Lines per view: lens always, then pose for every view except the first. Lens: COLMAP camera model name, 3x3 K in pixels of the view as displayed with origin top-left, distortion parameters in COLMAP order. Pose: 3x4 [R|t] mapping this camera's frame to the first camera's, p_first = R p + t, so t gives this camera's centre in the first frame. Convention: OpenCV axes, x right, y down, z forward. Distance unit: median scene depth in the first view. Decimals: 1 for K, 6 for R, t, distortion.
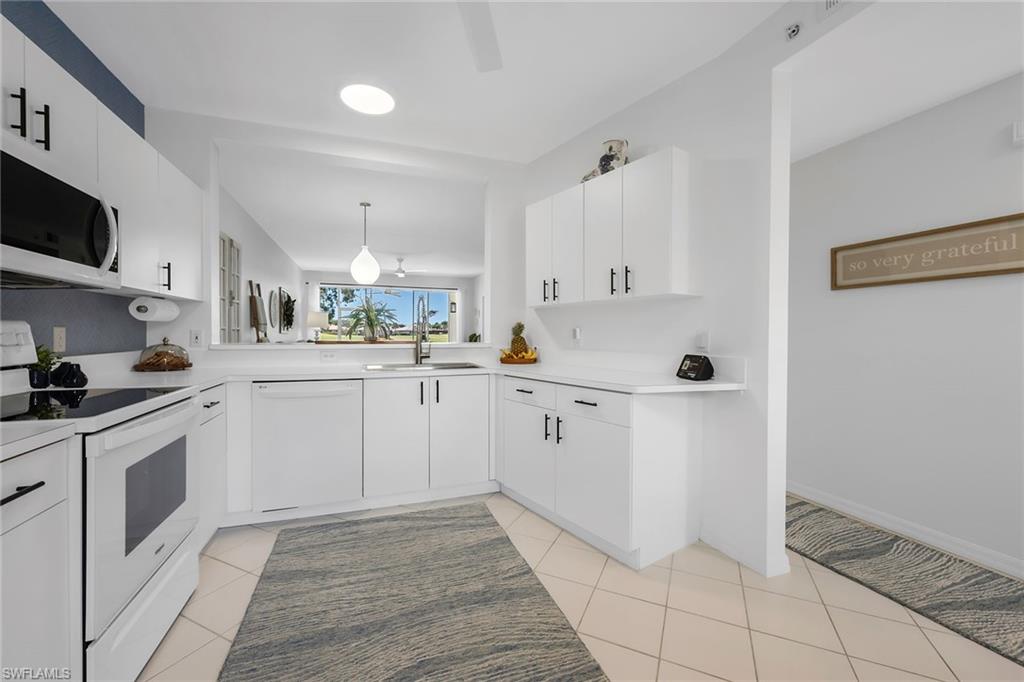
lens RADIAL K [[406.7, 0, 511.7], [0, 406.7, 336.3], [0, 0, 1]] dist [-0.000710, 0.000232]
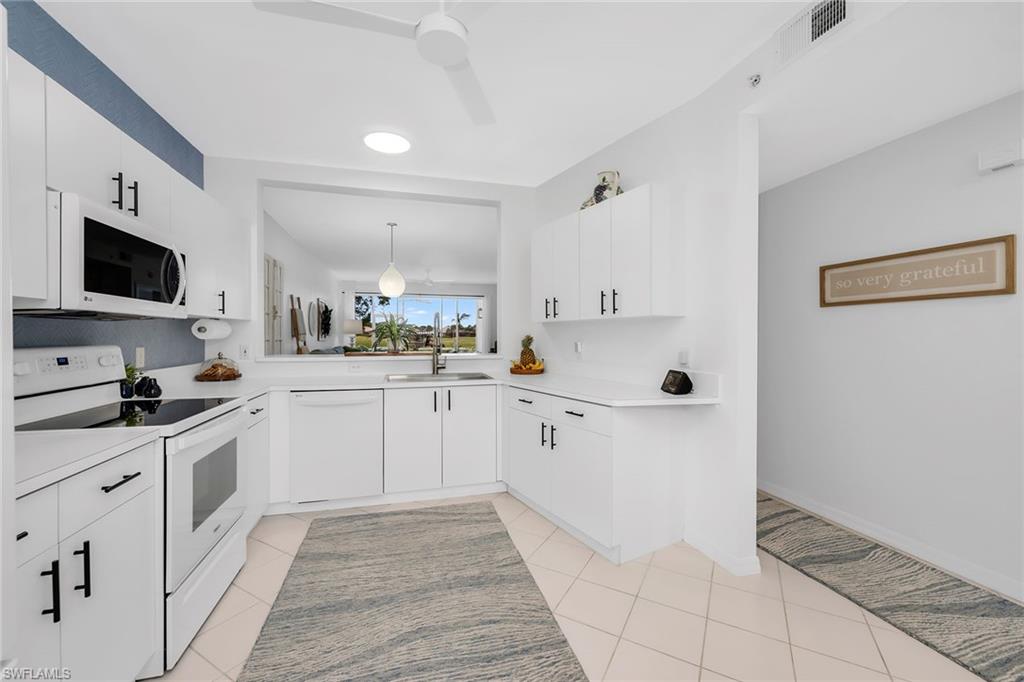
lens RADIAL K [[406.7, 0, 511.7], [0, 406.7, 336.3], [0, 0, 1]] dist [-0.000710, 0.000232]
pose [[0.996822, -0.002870, -0.079611, 0.103946], [0.002459, 0.999983, -0.005255, -0.044604], [0.079625, 0.005043, 0.996812, -0.132290]]
